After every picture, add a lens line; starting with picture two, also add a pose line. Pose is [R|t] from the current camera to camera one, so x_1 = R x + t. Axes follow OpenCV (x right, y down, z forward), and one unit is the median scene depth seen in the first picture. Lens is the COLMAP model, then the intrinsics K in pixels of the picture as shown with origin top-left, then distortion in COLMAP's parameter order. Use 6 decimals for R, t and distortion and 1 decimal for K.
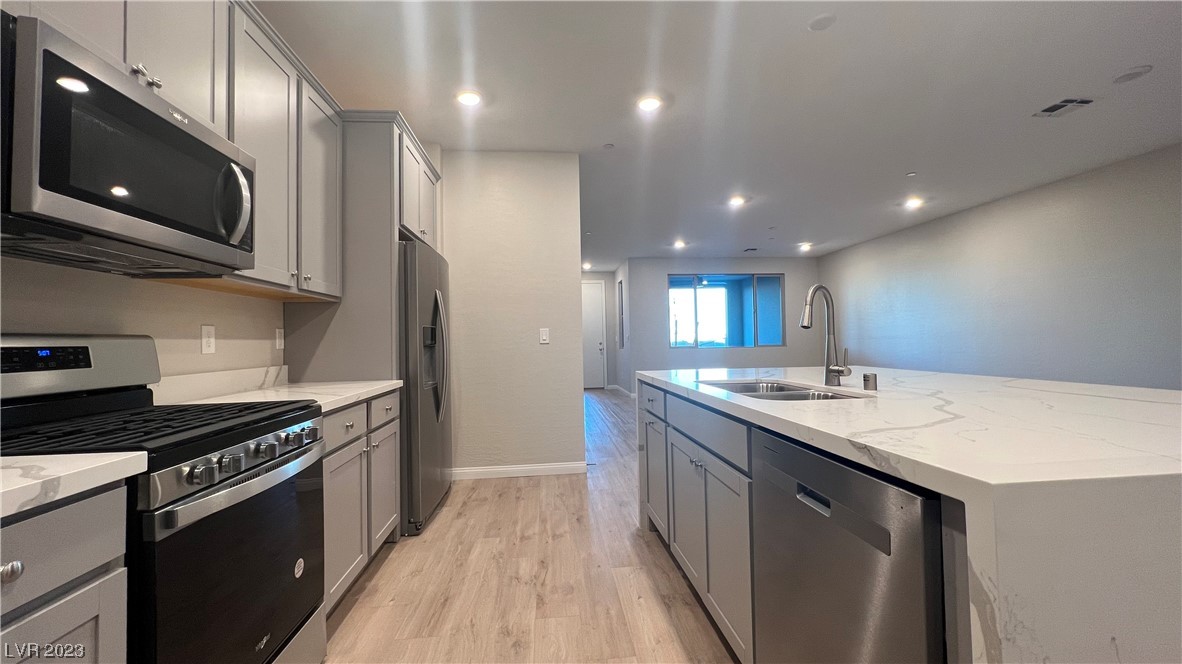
lens RADIAL K [[472.8, 0, 593.1], [0, 472.8, 326.4], [0, 0, 1]] dist [-0.000586, 0.000323]
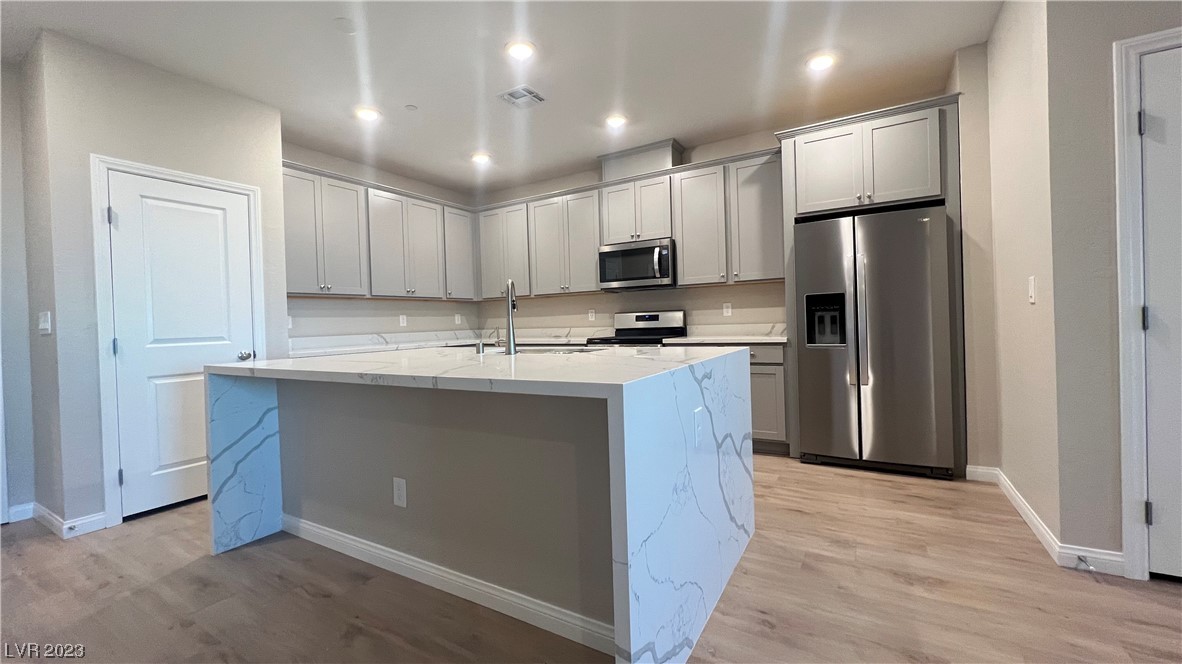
lens RADIAL K [[472.8, 0, 593.2], [0, 472.8, 323.7], [0, 0, 1]] dist [-0.000586, 0.000323]
pose [[-0.591583, 0.040816, -0.805210, 0.895765], [0.065937, 0.997821, 0.002136, 0.033196], [0.803543, -0.051830, -0.592985, 1.240842]]
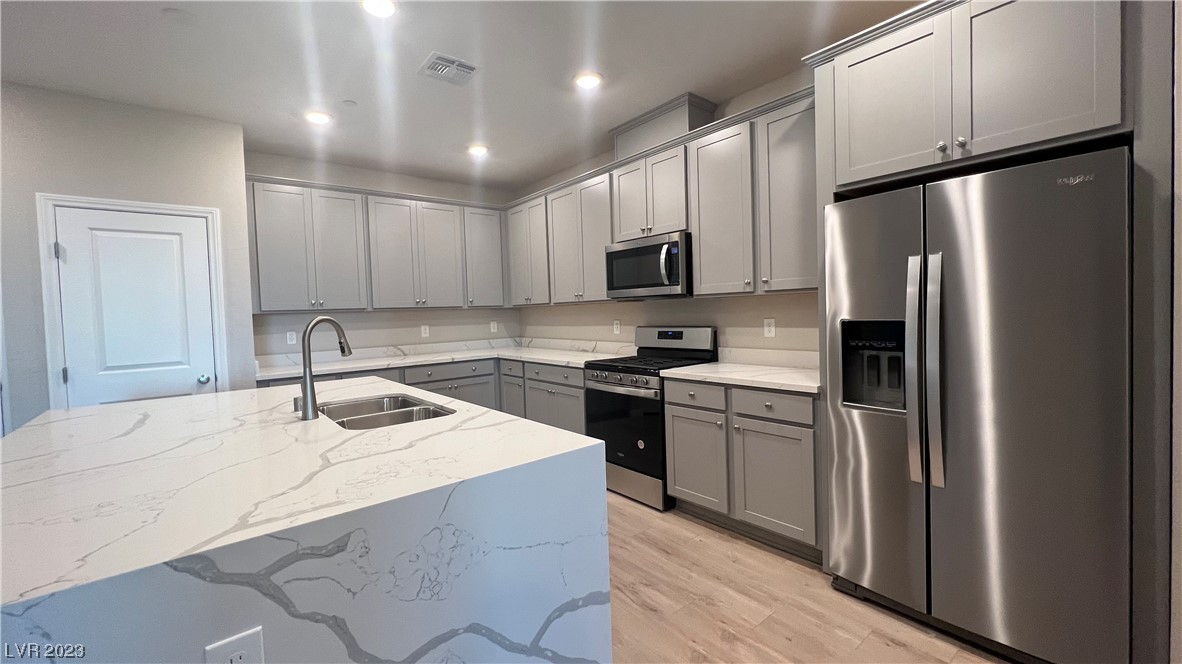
lens RADIAL K [[472.8, 0, 593.6], [0, 472.8, 325.5], [0, 0, 1]] dist [-0.000586, 0.000323]
pose [[-0.828341, 0.063777, -0.556582, 0.346704], [0.065018, 0.997730, 0.017563, -0.030011], [0.556438, -0.021639, -0.830607, 1.354034]]
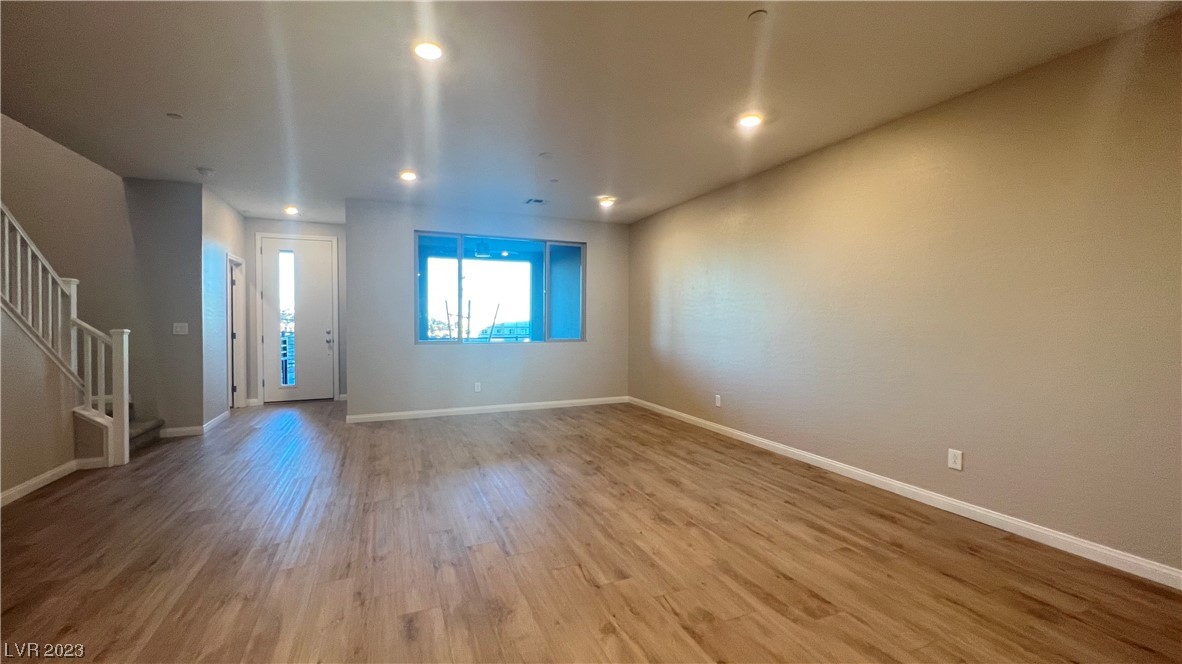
lens RADIAL K [[472.8, 0, 585.3], [0, 472.8, 326.0], [0, 0, 1]] dist [-0.000586, 0.000323]
pose [[0.954374, 0.018804, 0.298023, 0.607450], [-0.031616, 0.998769, 0.038228, -0.036473], [-0.296937, -0.045906, 0.953793, 0.951318]]
